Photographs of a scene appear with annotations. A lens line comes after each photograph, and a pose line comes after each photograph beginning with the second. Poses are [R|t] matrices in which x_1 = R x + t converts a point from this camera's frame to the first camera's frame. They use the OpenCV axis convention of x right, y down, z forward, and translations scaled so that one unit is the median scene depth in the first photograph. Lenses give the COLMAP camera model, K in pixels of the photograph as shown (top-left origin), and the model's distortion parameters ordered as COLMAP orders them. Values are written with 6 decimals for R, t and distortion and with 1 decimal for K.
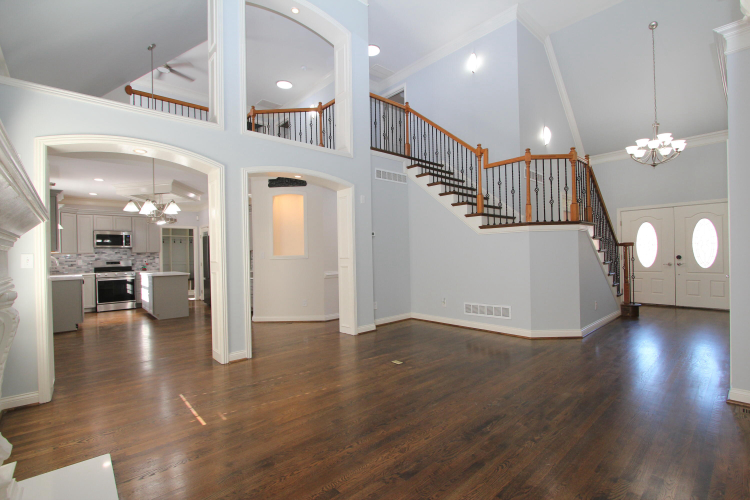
lens RADIAL K [[345.4, 0, 378.6], [0, 345.4, 249.3], [0, 0, 1]] dist [-0.025748, -0.000422]
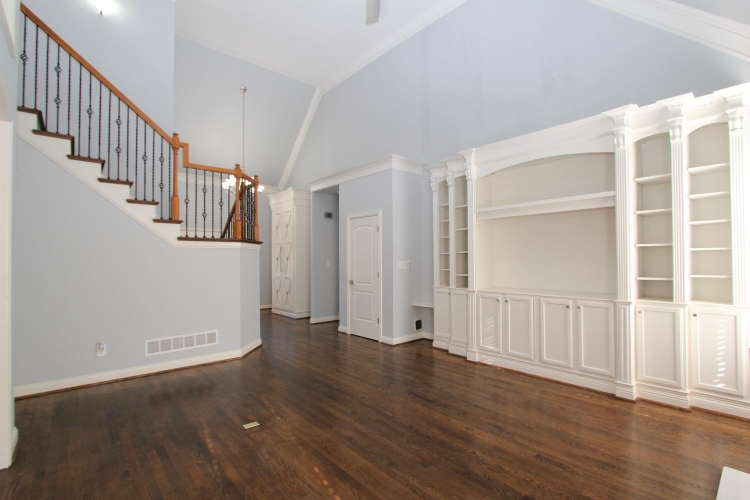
lens RADIAL K [[345.4, 0, 380.0], [0, 345.4, 256.2], [0, 0, 1]] dist [-0.025748, -0.000422]
pose [[0.018524, 0.028690, 0.999417, -0.538023], [-0.001381, 0.999588, -0.028669, -0.002146], [-0.999827, -0.000849, 0.018556, 0.585962]]
